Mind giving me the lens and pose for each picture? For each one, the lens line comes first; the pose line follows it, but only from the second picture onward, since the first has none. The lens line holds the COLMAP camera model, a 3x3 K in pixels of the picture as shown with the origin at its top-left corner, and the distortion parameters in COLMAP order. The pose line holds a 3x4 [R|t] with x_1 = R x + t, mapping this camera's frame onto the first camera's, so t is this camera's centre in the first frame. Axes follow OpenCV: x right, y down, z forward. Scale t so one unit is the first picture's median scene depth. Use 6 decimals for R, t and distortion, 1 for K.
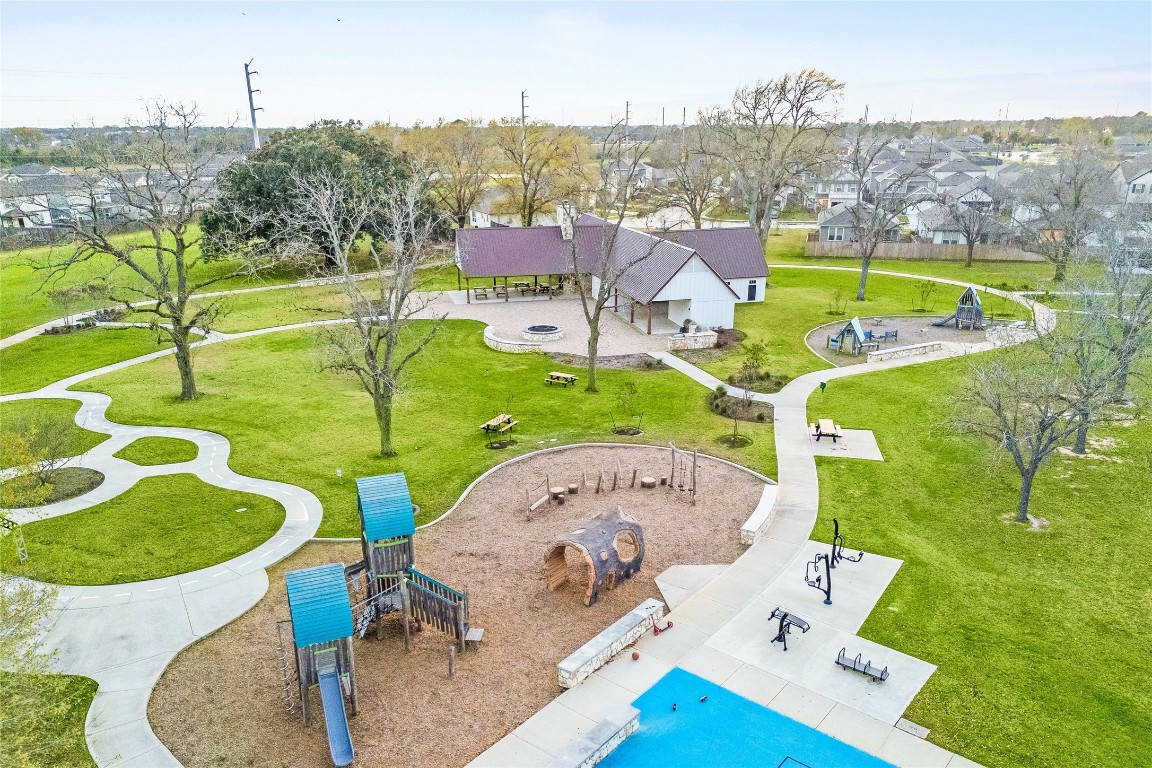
lens RADIAL K [[844.2, 0, 576.7], [0, 844.2, 444.5], [0, 0, 1]] dist [0.119209, -0.129609]
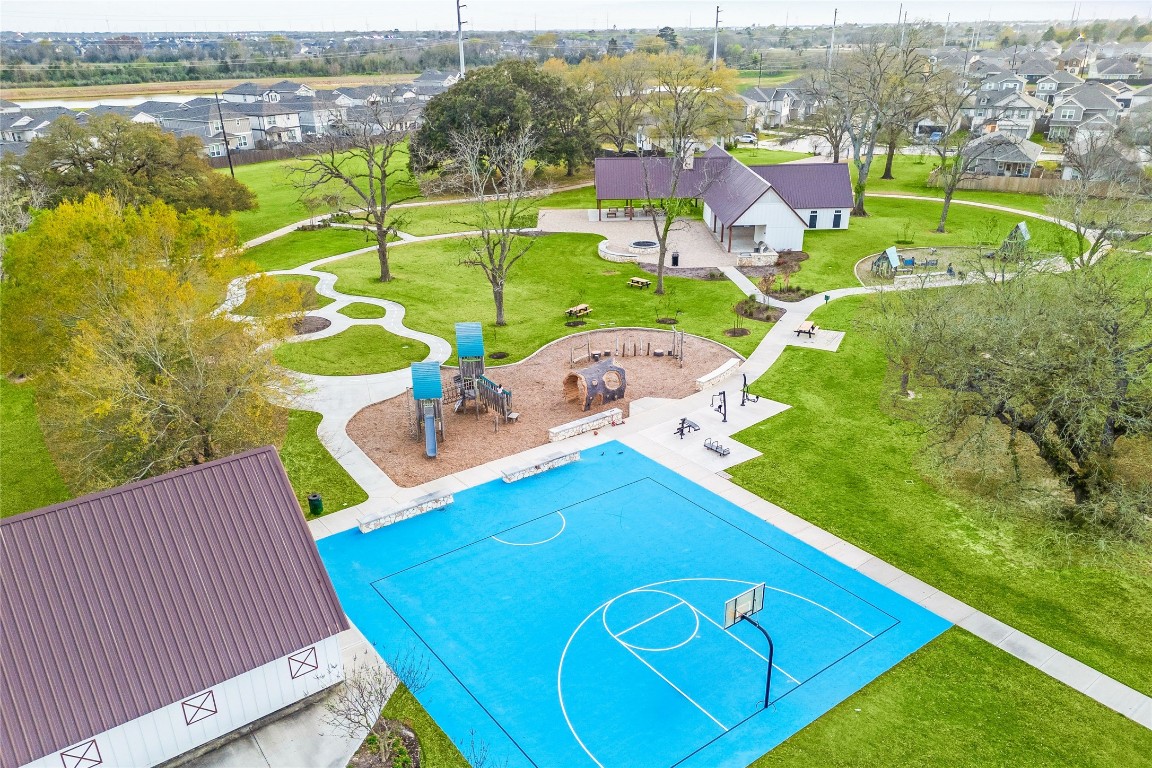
lens RADIAL K [[844.2, 0, 576.7], [0, 844.2, 444.5], [0, 0, 1]] dist [0.119209, -0.129609]
pose [[0.972064, 0.100516, -0.212106, 0.223222], [-0.079344, 0.991186, 0.106089, 0.047465], [0.220900, -0.086296, 0.971471, -0.400557]]
